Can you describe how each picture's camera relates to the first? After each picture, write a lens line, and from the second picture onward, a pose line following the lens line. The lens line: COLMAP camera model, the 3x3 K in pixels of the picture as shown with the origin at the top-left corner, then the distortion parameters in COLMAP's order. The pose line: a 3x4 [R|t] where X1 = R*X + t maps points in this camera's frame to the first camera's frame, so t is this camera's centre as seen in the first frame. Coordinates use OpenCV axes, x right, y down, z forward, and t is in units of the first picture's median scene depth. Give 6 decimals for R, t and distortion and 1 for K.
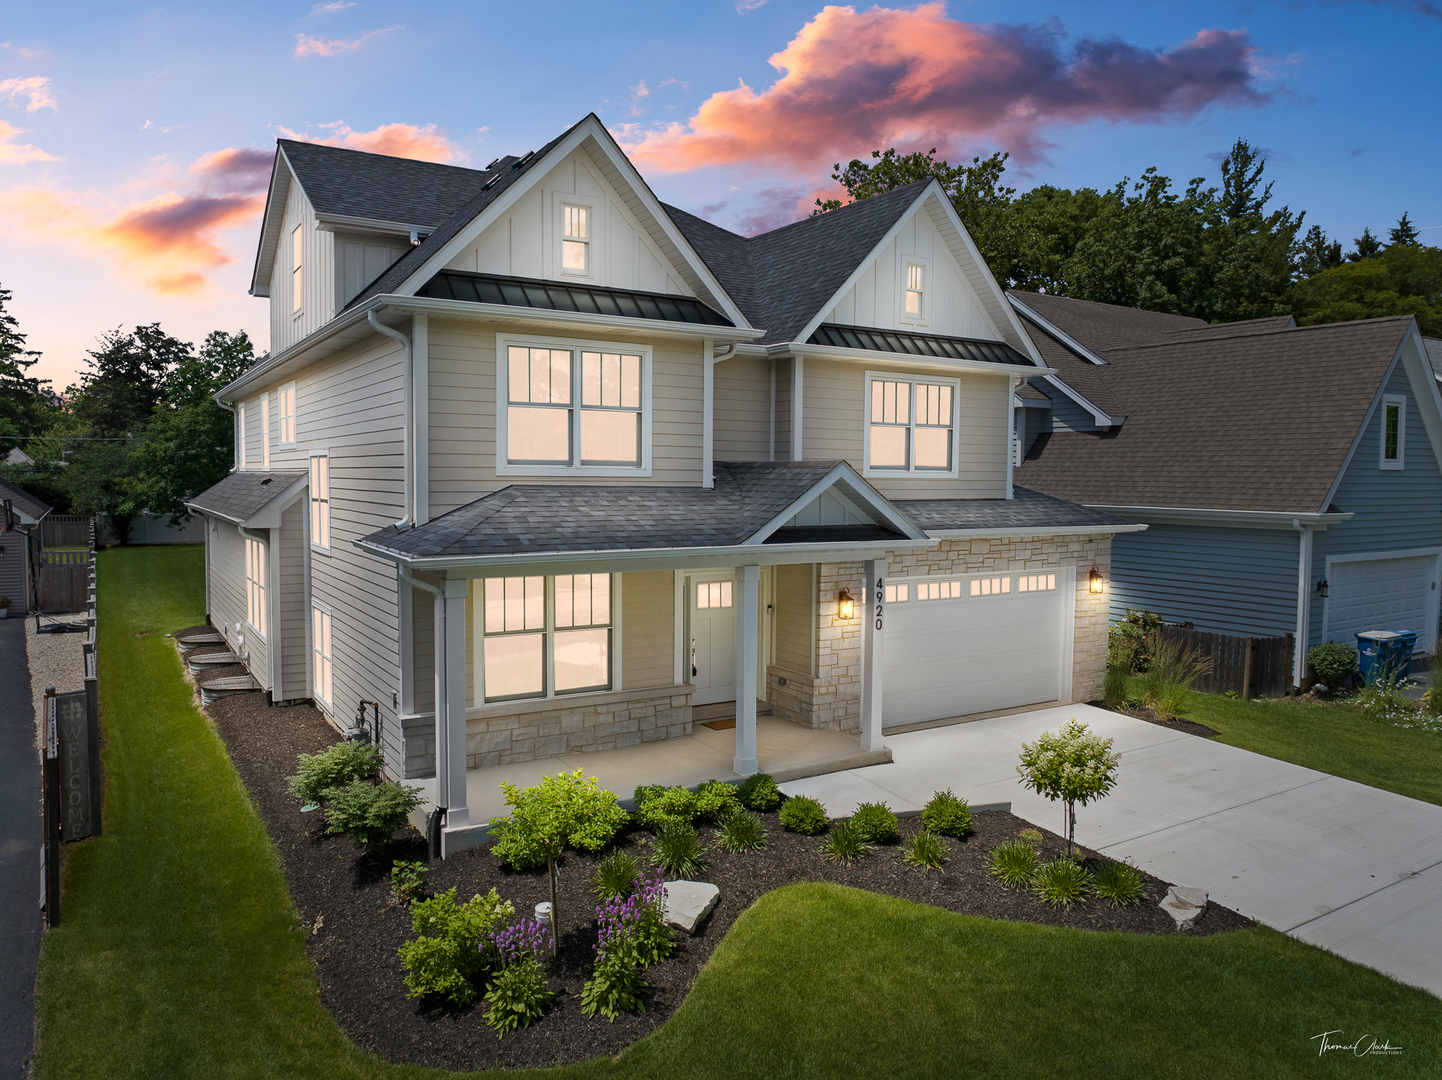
lens RADIAL K [[1023.3, 0, 721.0], [0, 1023.3, 540.0], [0, 0, 1]] dist [-0.070528, 0.011536]
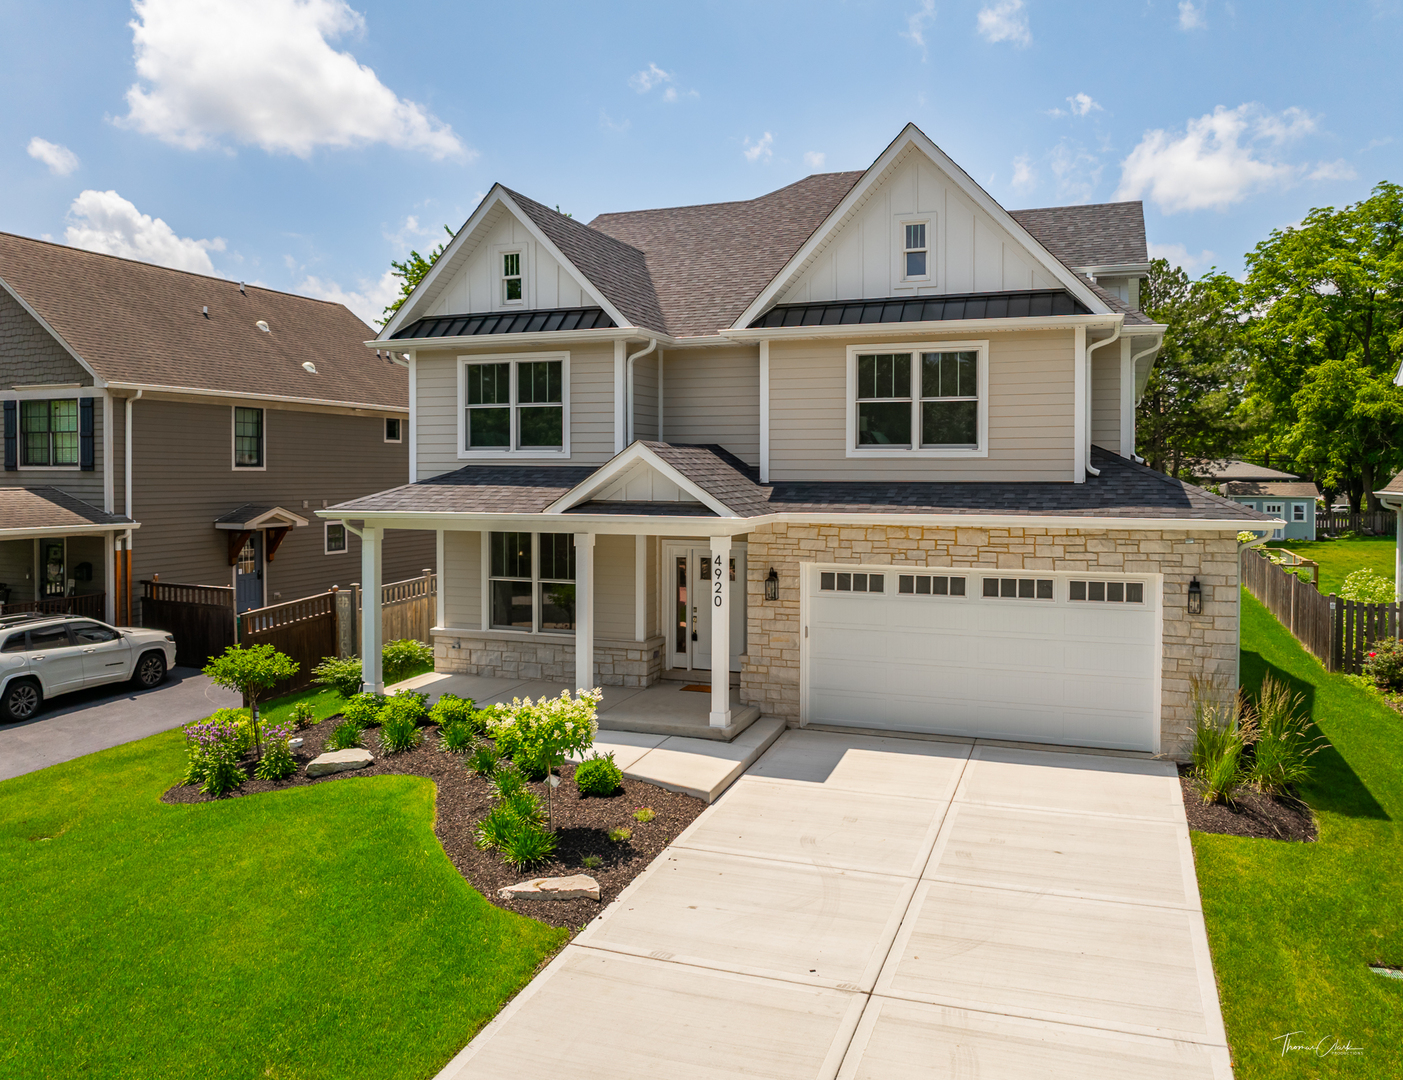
lens RADIAL K [[963.2, 0, 701.5], [0, 963.2, 540.0], [0, 0, 1]] dist [-0.075210, -0.000143]
pose [[0.616558, 0.031689, -0.786672, 0.799922], [-0.055176, 0.998472, -0.003024, 0.025595], [0.785374, 0.045270, 0.617364, 0.362540]]
